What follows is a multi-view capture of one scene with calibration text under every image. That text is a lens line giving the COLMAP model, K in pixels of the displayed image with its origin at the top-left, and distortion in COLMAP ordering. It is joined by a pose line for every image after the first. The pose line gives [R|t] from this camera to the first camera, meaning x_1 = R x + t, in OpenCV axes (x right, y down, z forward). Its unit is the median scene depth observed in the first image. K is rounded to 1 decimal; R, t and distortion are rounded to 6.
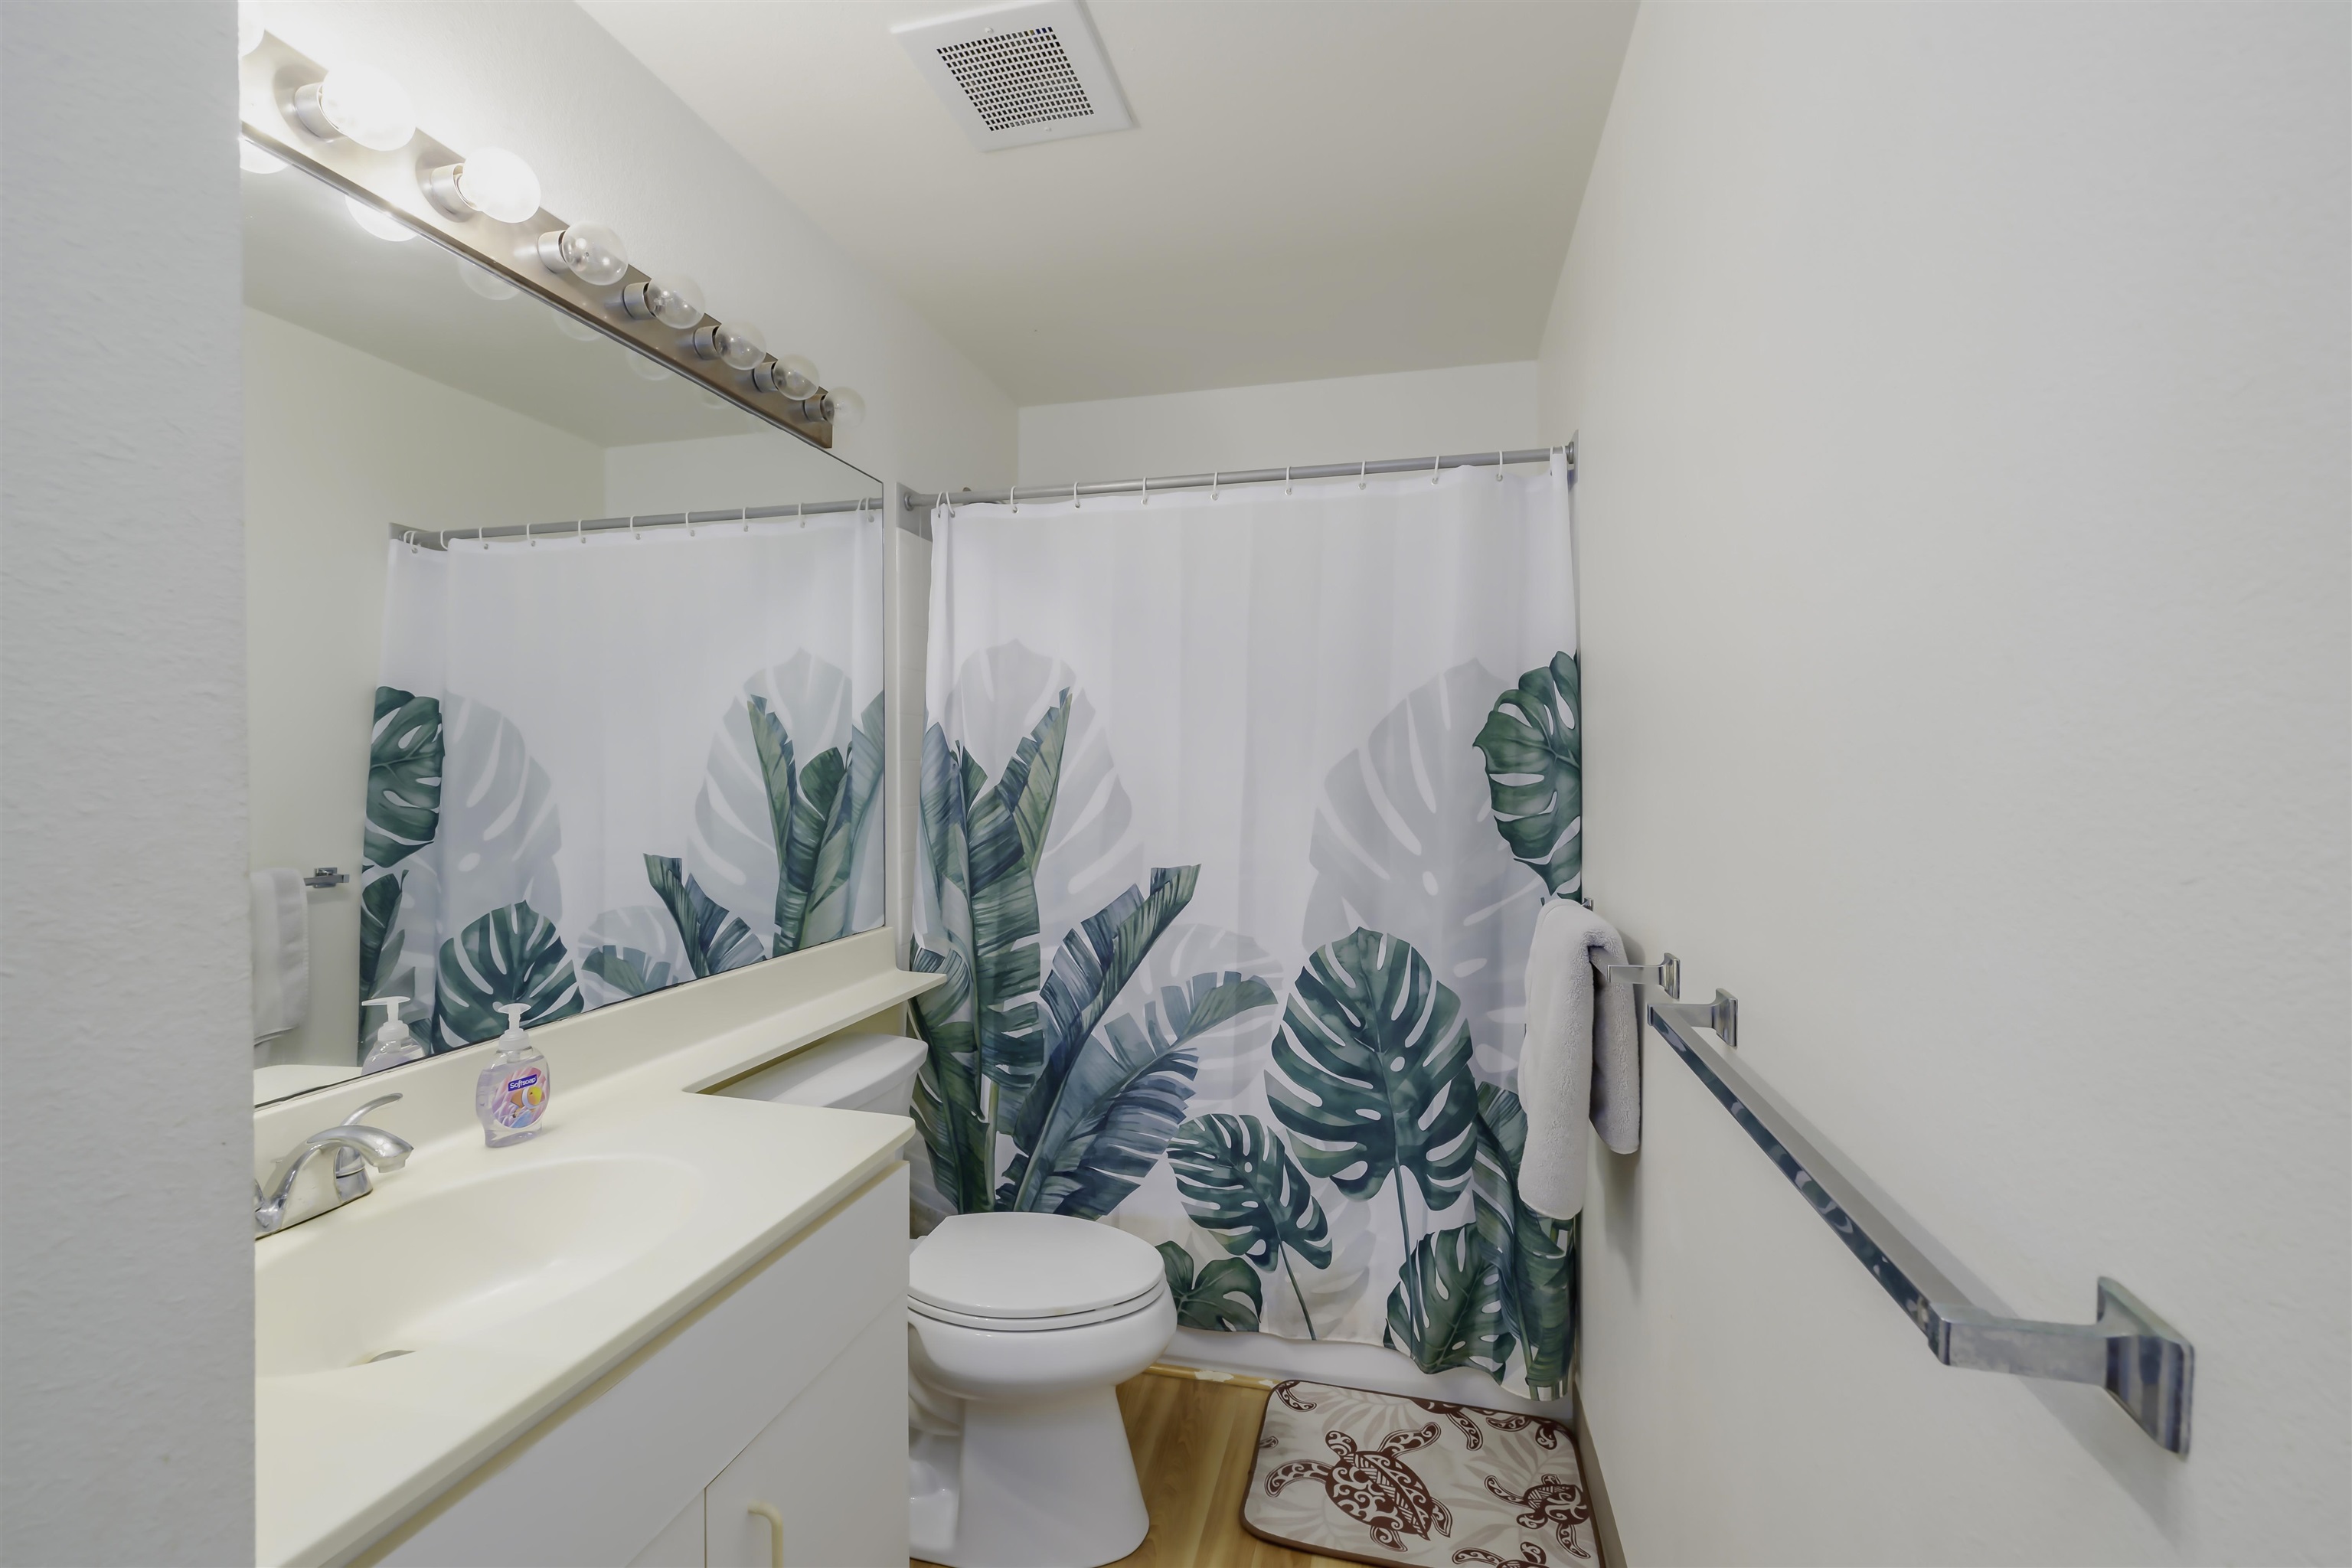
lens RADIAL K [[1009.4, 0, 1167.0], [0, 1009.4, 774.3], [0, 0, 1]] dist [0.002407, 0.000282]
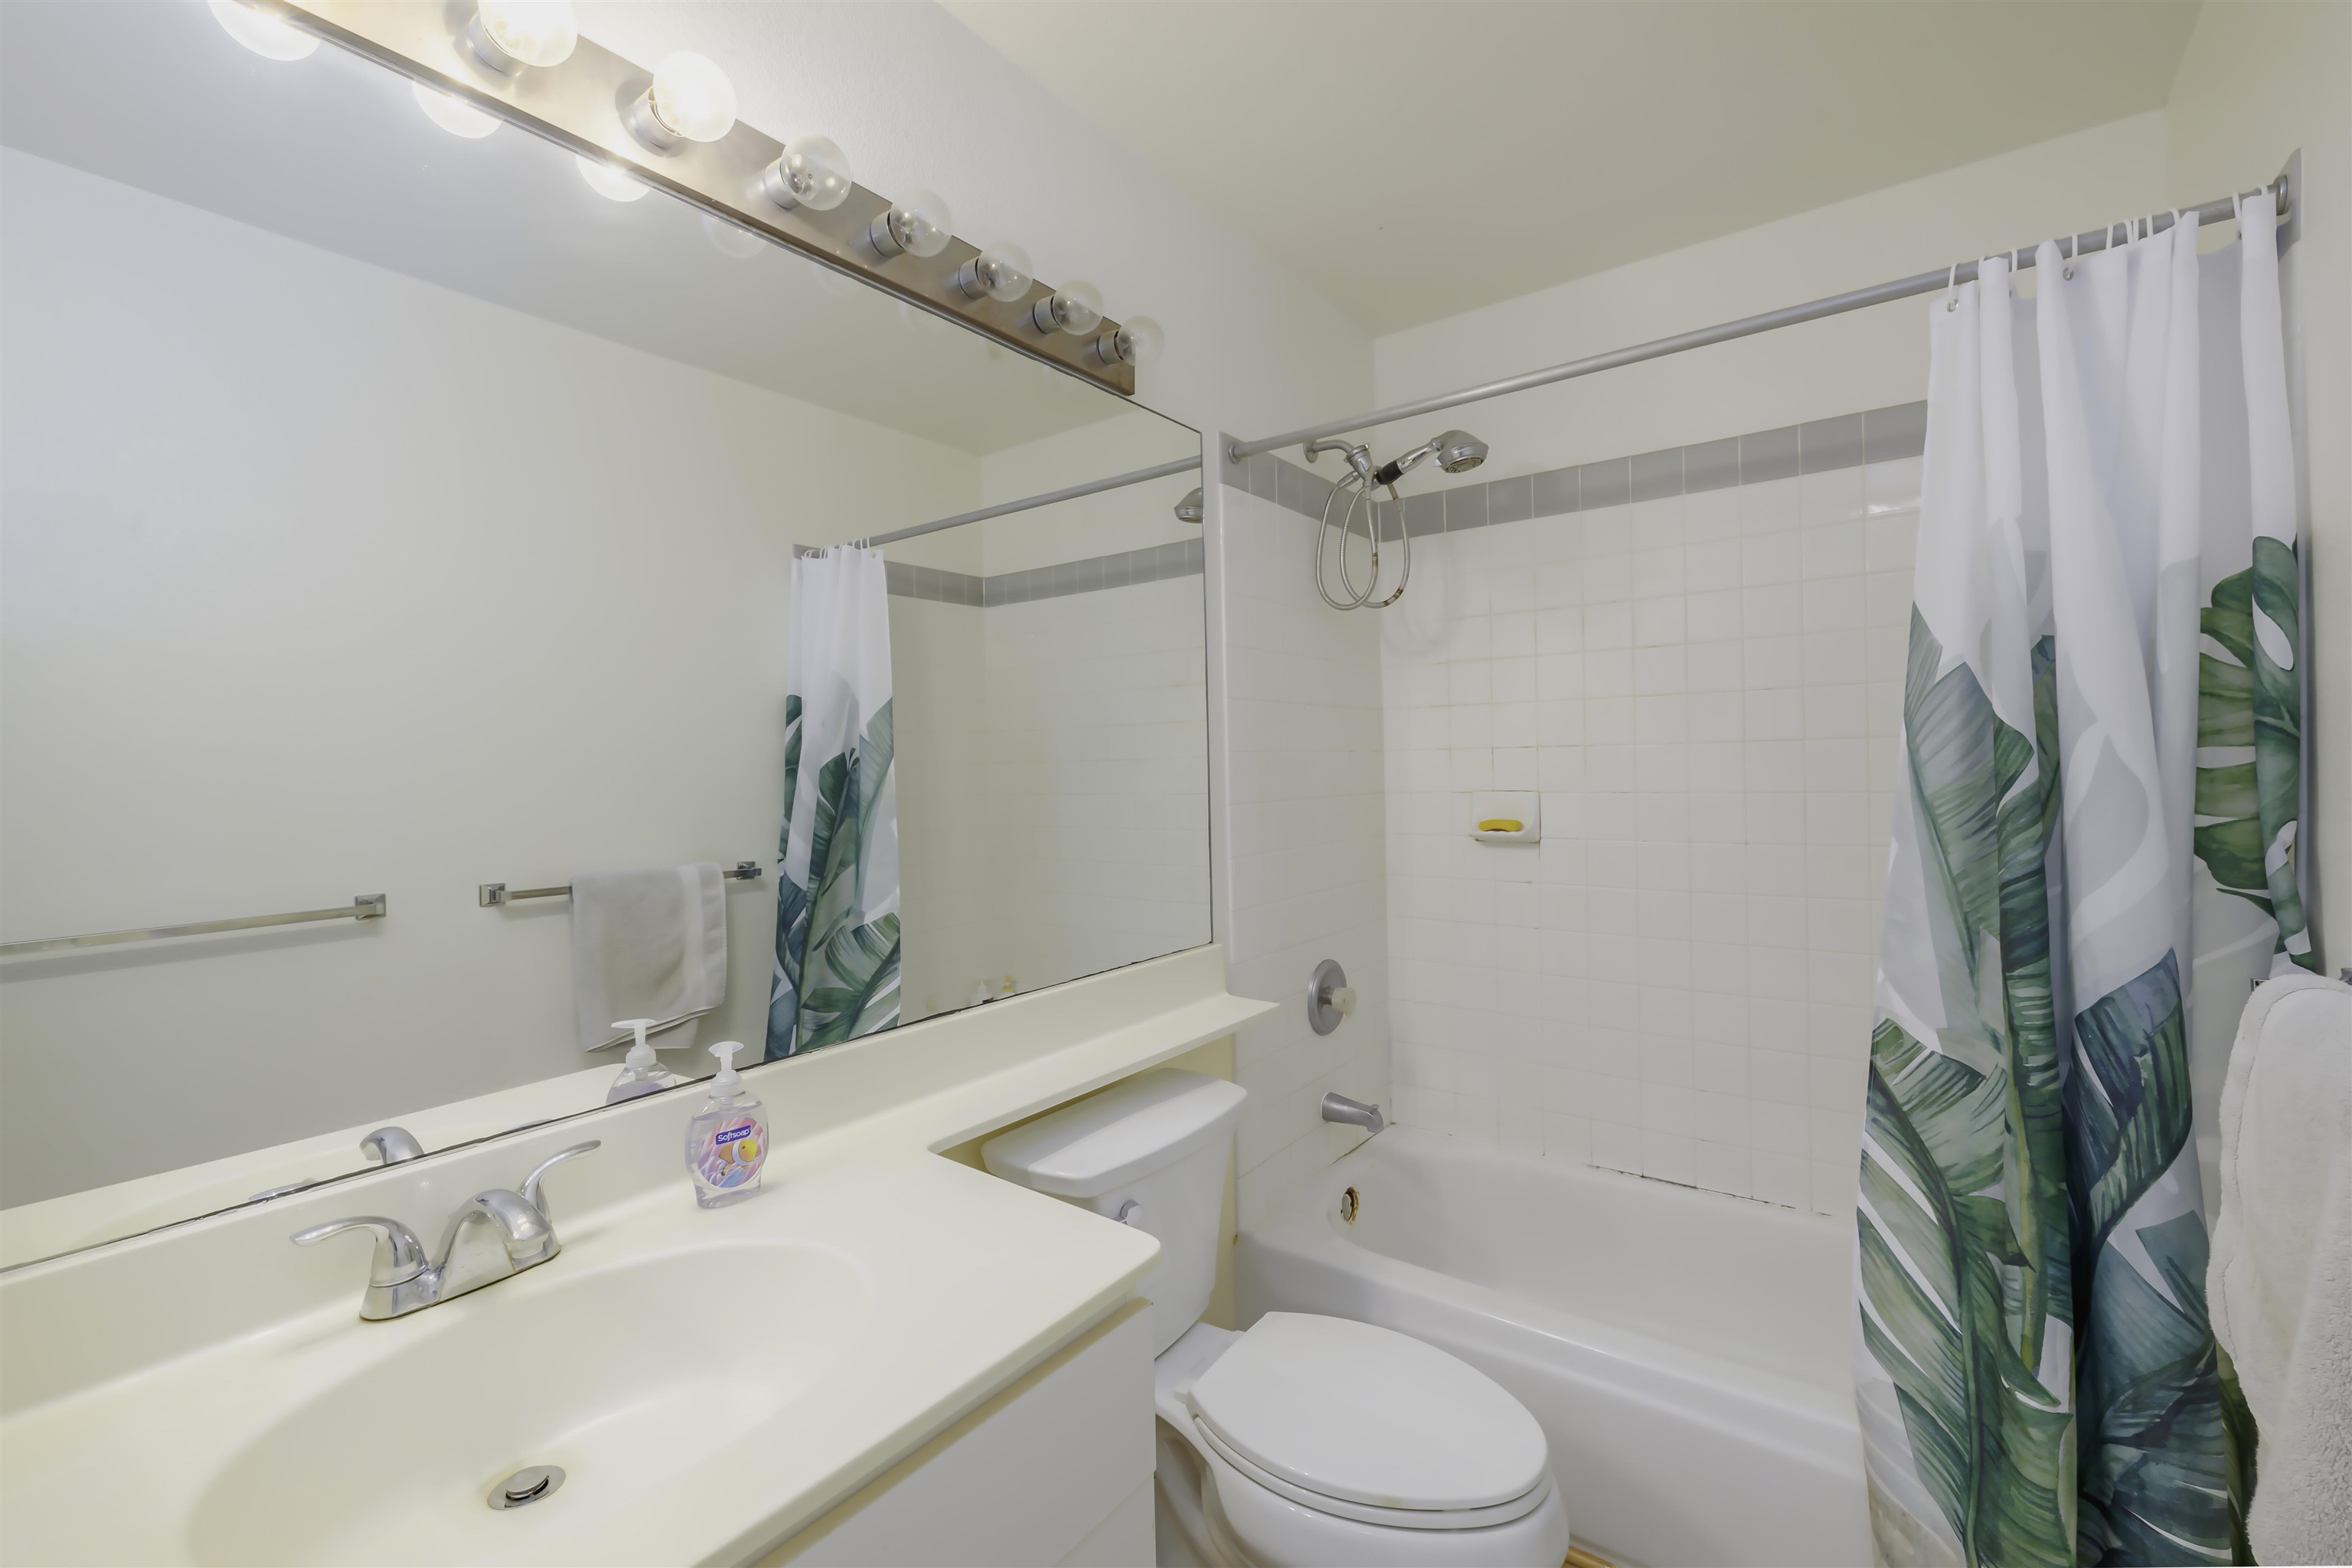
lens RADIAL K [[1009.4, 0, 1172.8], [0, 1009.4, 752.6], [0, 0, 1]] dist [0.002407, 0.000282]
pose [[0.923873, -0.022770, -0.382022, 0.031507], [0.017161, 0.999689, -0.018083, 0.002948], [0.382315, 0.010151, 0.923976, 0.272240]]
